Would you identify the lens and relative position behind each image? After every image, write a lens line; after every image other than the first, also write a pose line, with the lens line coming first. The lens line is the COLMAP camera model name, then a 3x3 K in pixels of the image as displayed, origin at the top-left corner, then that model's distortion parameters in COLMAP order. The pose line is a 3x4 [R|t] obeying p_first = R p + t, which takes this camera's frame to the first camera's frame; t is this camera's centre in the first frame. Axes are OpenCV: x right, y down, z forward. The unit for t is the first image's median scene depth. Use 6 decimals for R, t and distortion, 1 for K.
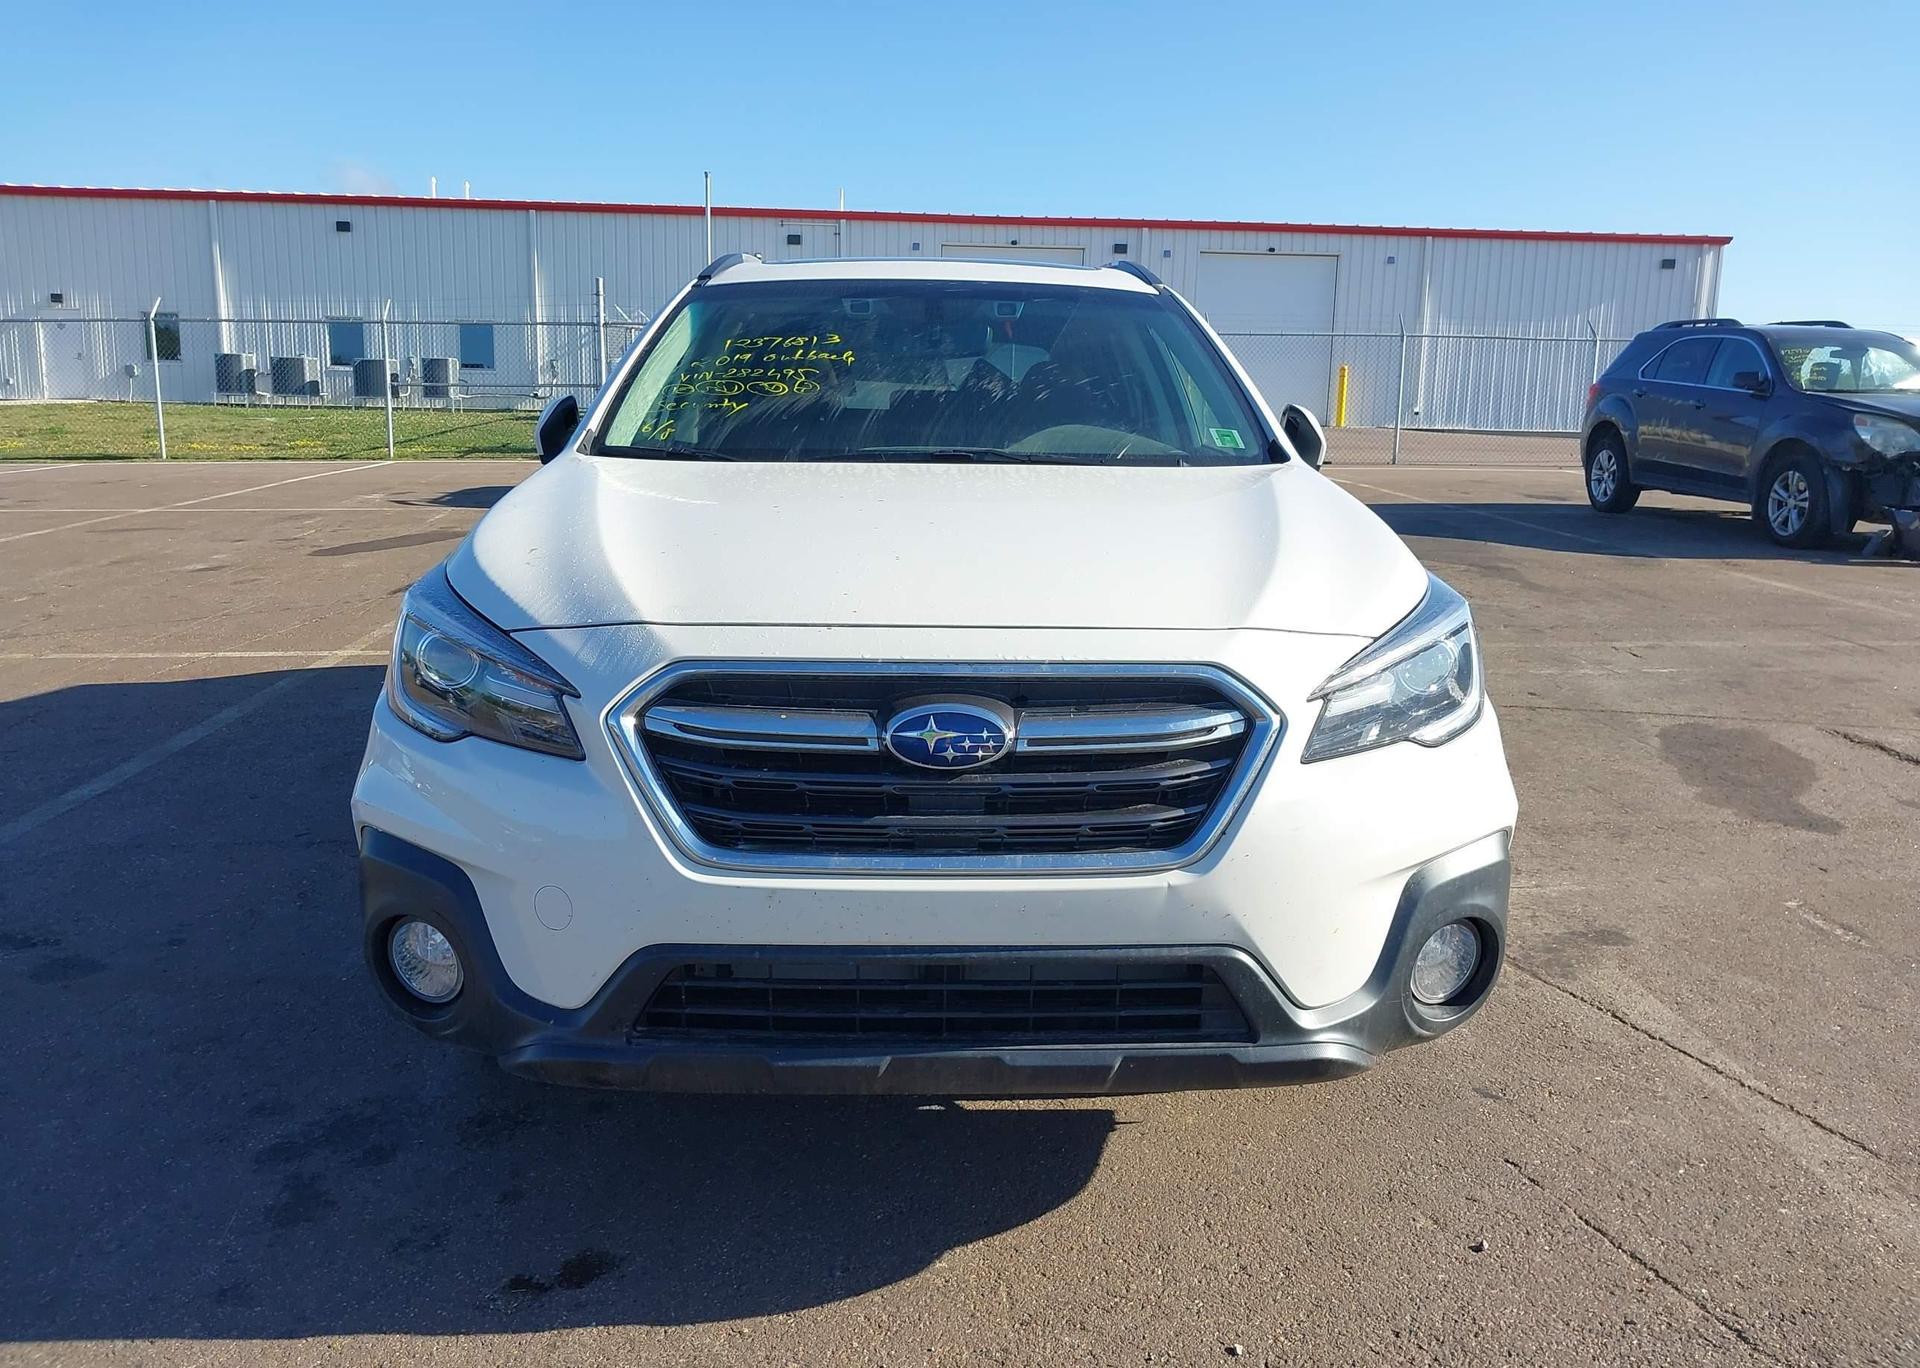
lens RADIAL K [[1555.6, 0, 944.2], [0, 1555.6, 682.9], [0, 0, 1]] dist [0.009816, 0.000917]
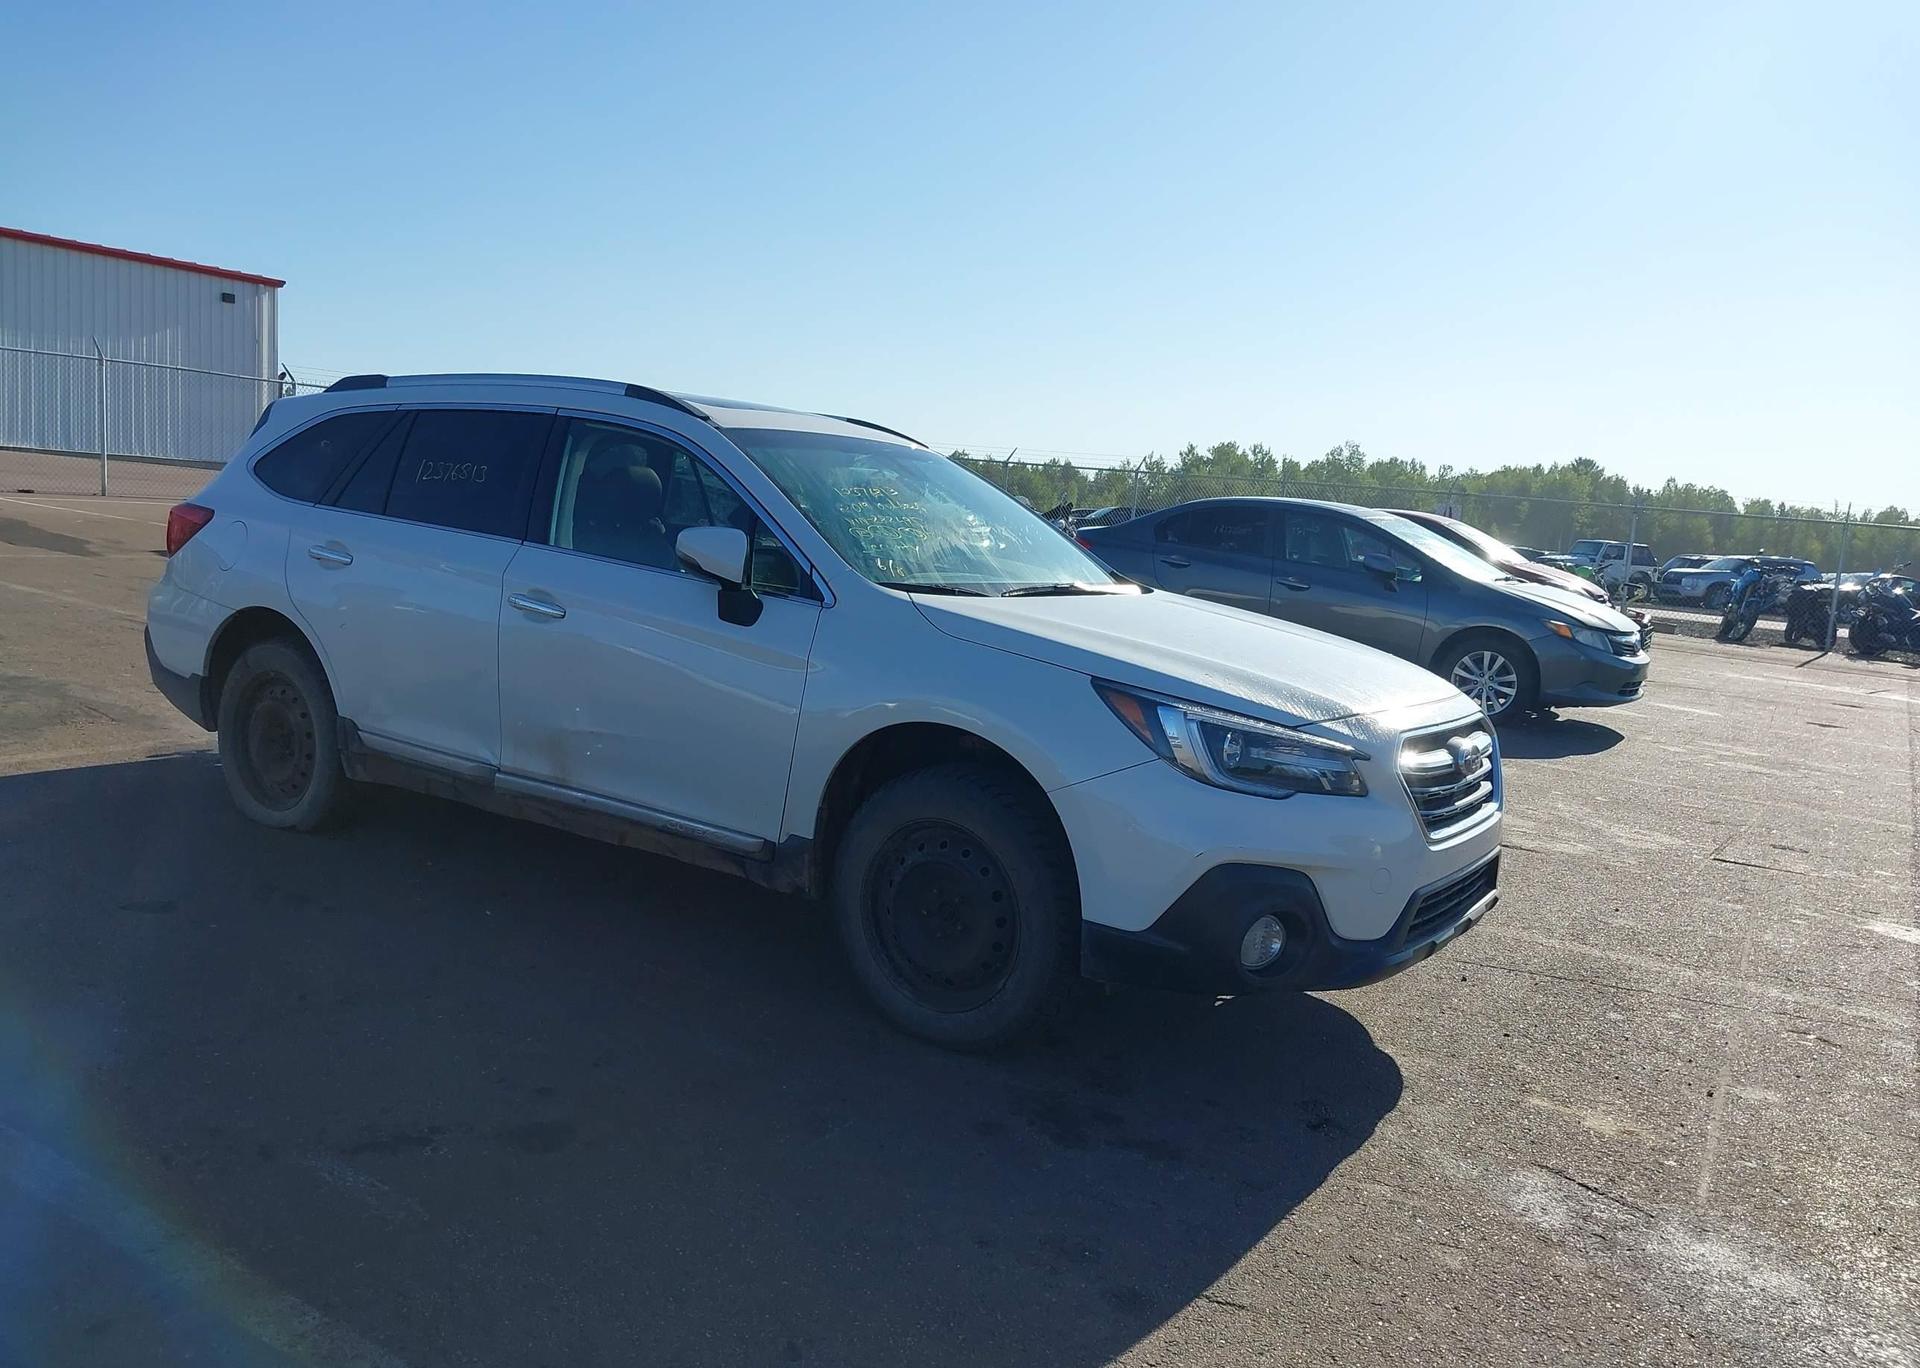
lens RADIAL K [[1555.6, 0, 944.2], [0, 1555.6, 682.9], [0, 0, 1]] dist [0.009816, 0.000917]
pose [[0.575303, -0.065484, 0.815315, -0.221848], [0.071570, 0.996997, 0.029574, -0.018787], [-0.814803, 0.041338, 0.578262, 0.044317]]
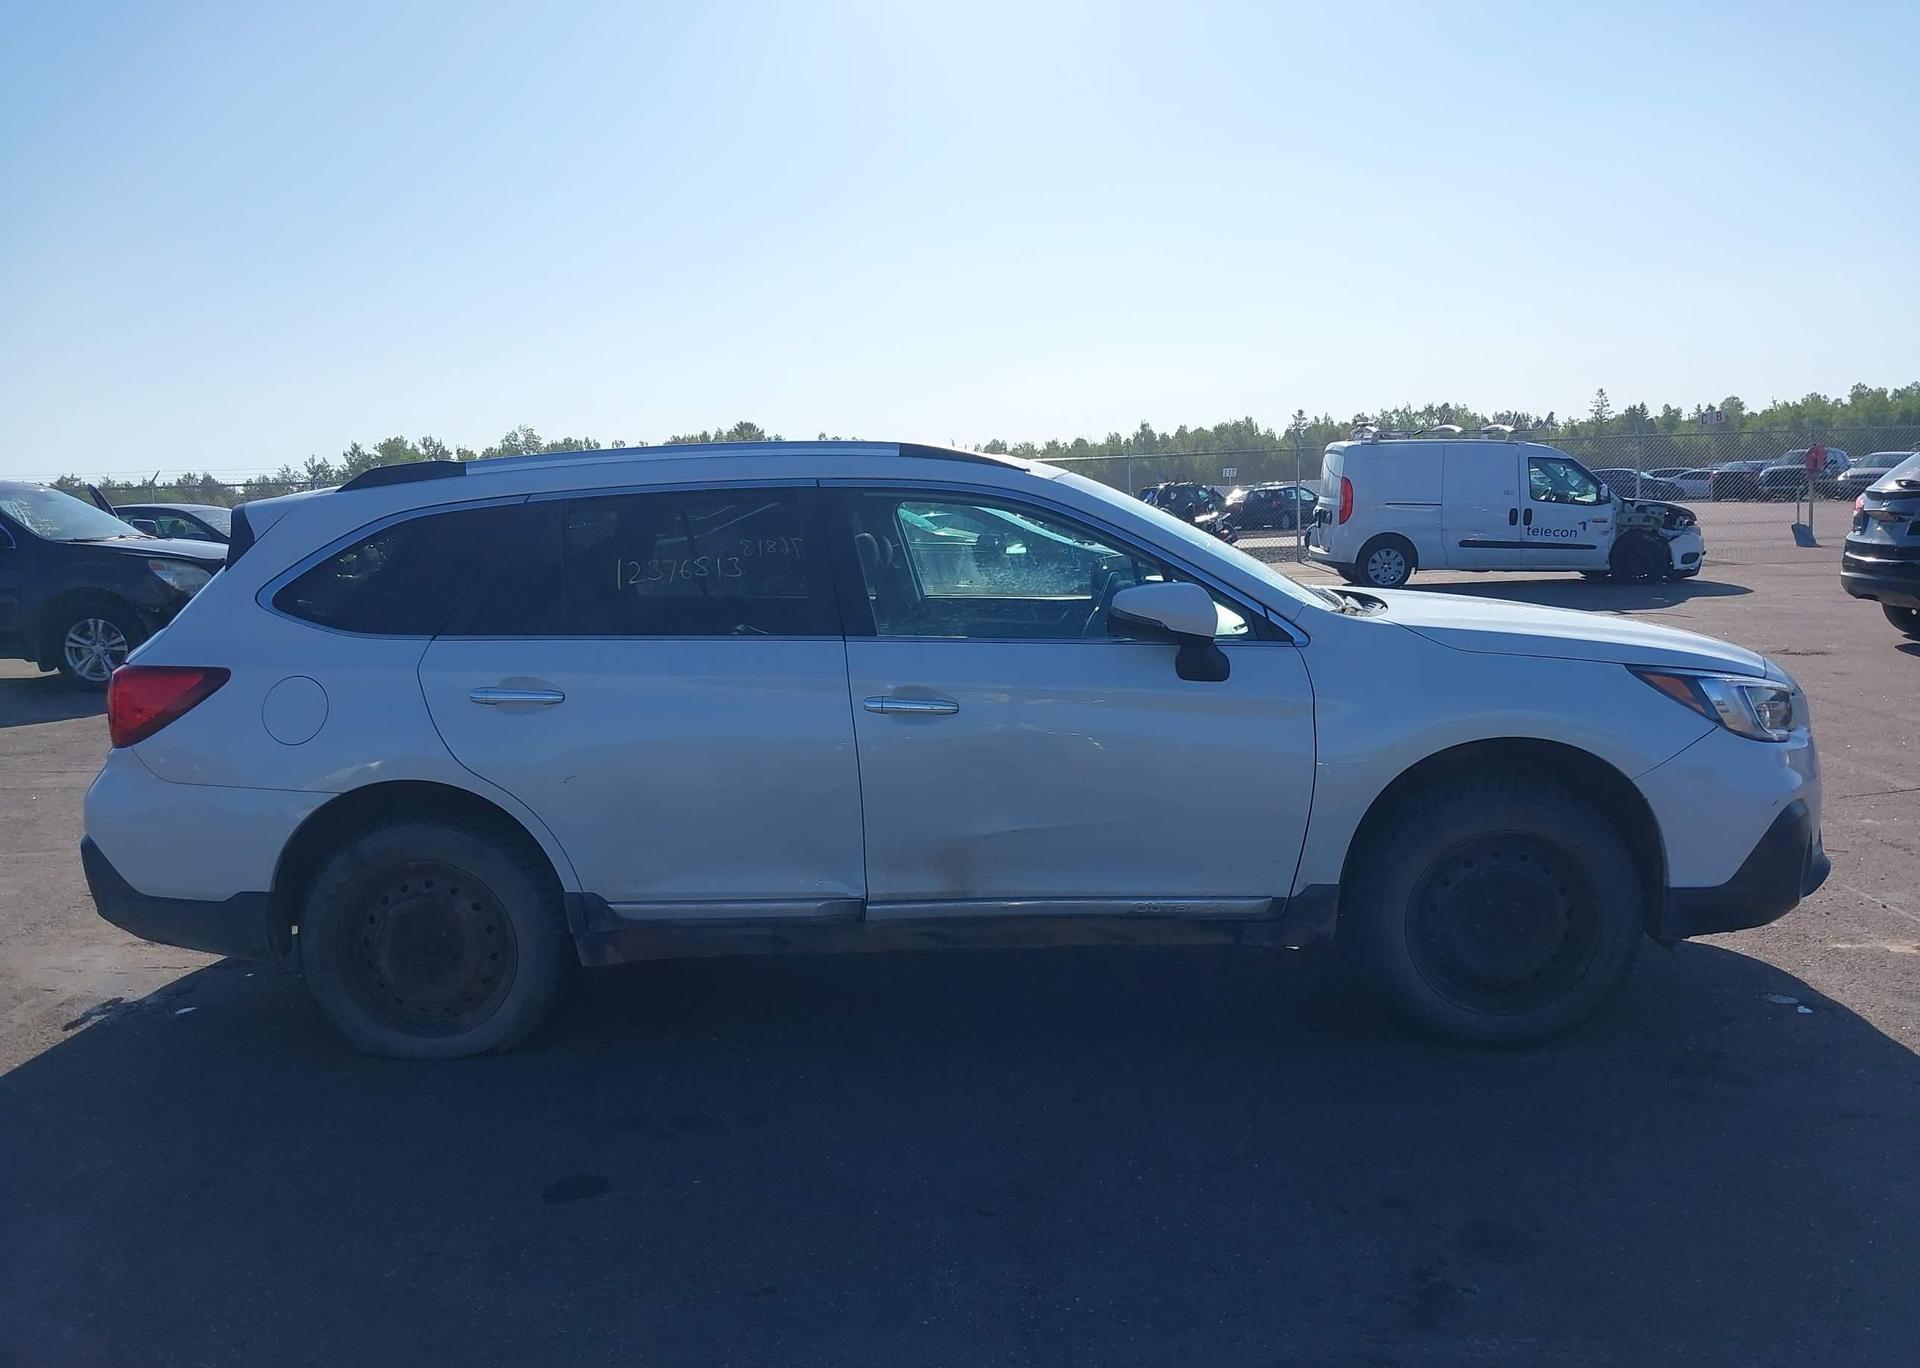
lens RADIAL K [[1558.3, 0, 949.7], [0, 1558.3, 685.5], [0, 0, 1]] dist [0.148790, -0.289033]
pose [[0.080658, -0.139204, 0.986973, -0.271595], [0.221090, 0.968032, 0.118464, -0.056642], [-0.971912, 0.208655, 0.108857, 0.215319]]
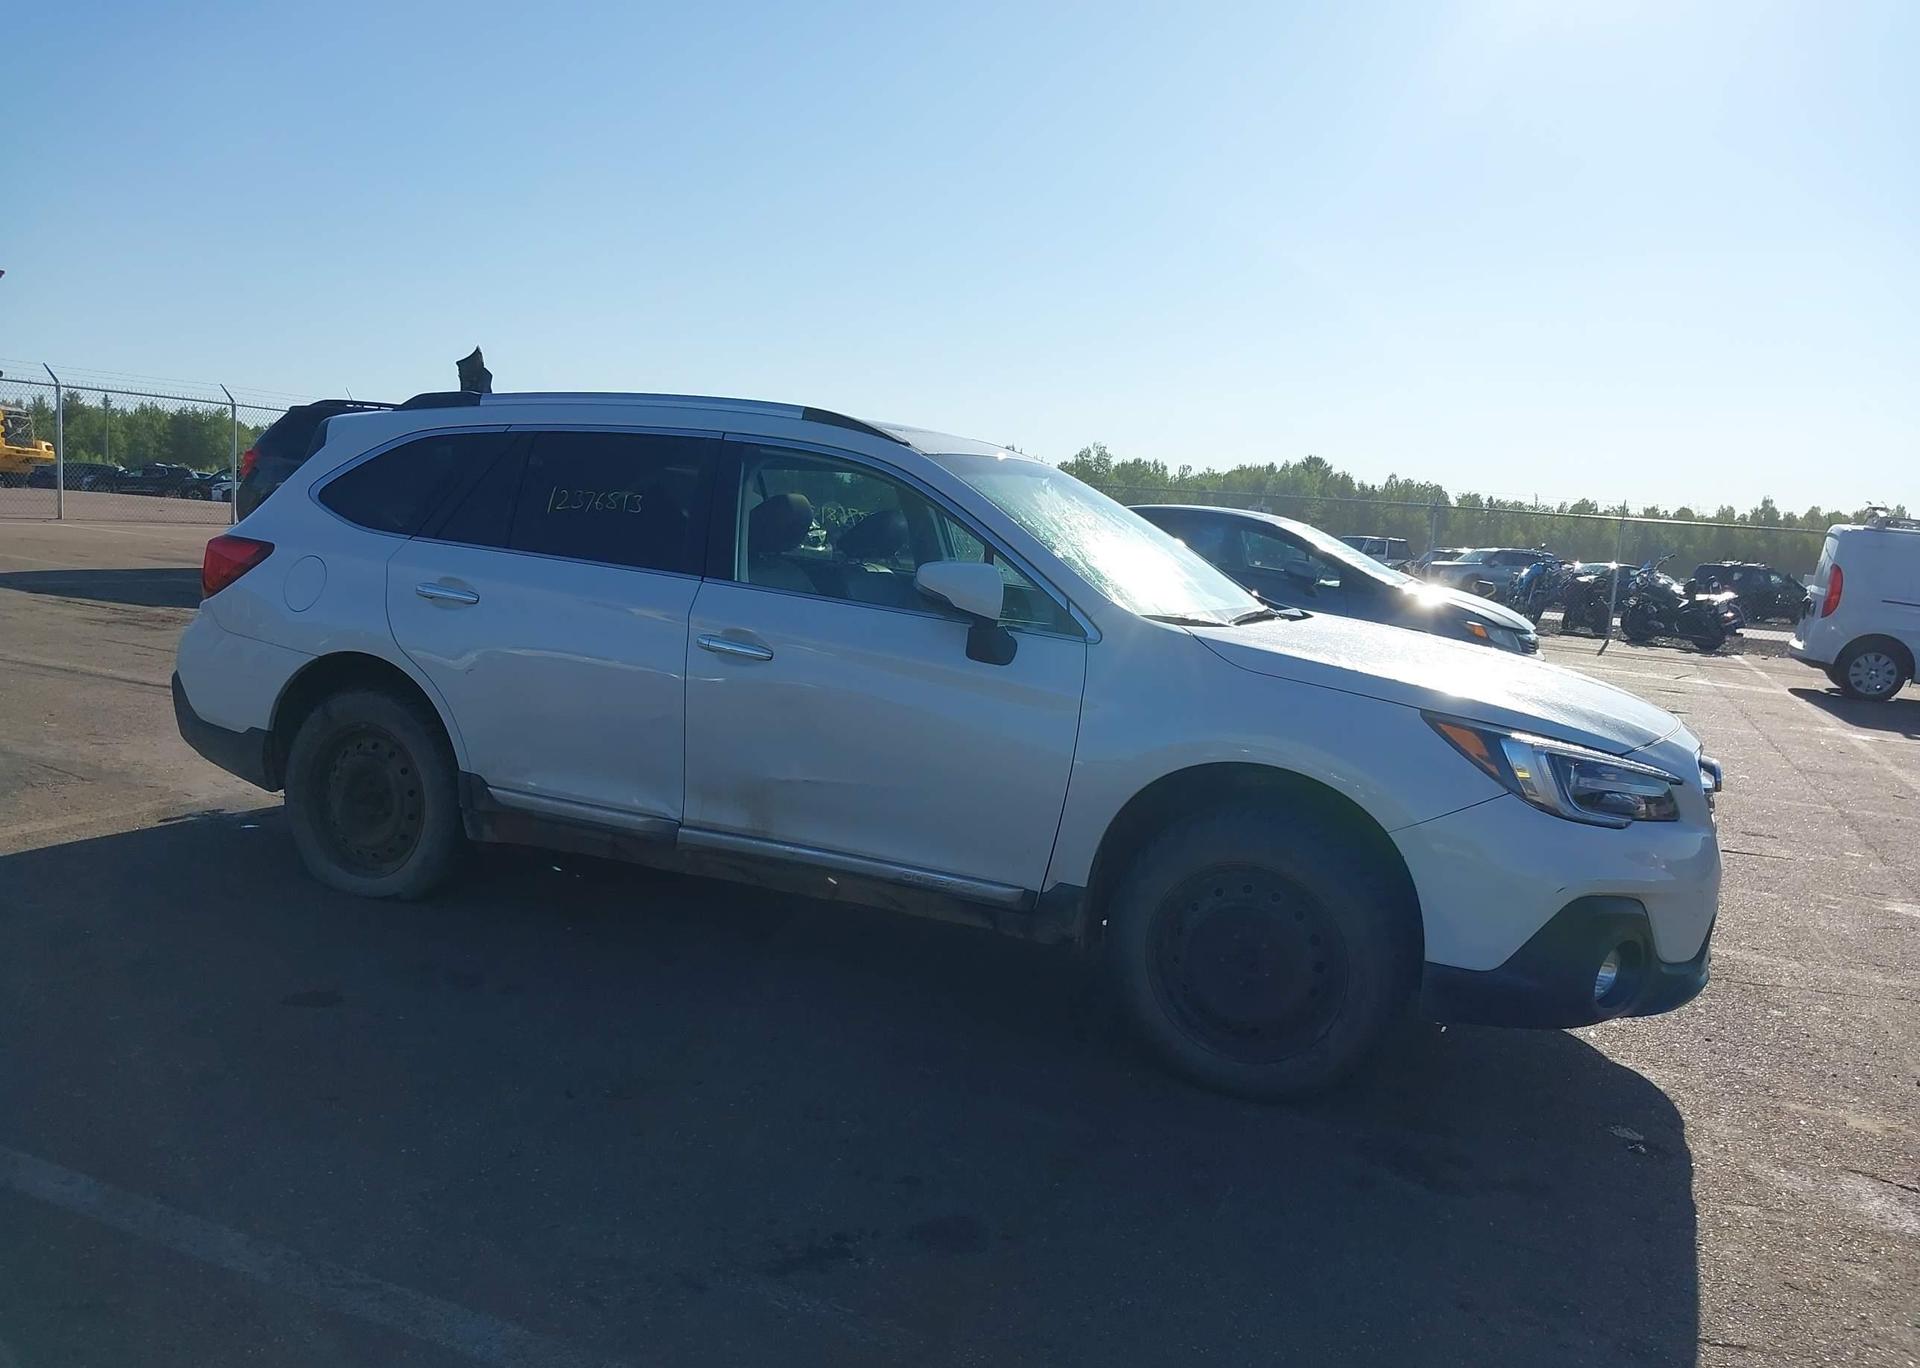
lens RADIAL K [[1558.3, 0, 949.7], [0, 1558.3, 685.5], [0, 0, 1]] dist [0.148790, -0.289033]
pose [[0.440220, -0.079842, 0.894333, -0.250650], [0.096335, 0.994489, 0.041365, -0.029405], [-0.892707, 0.067946, 0.445486, 0.110218]]
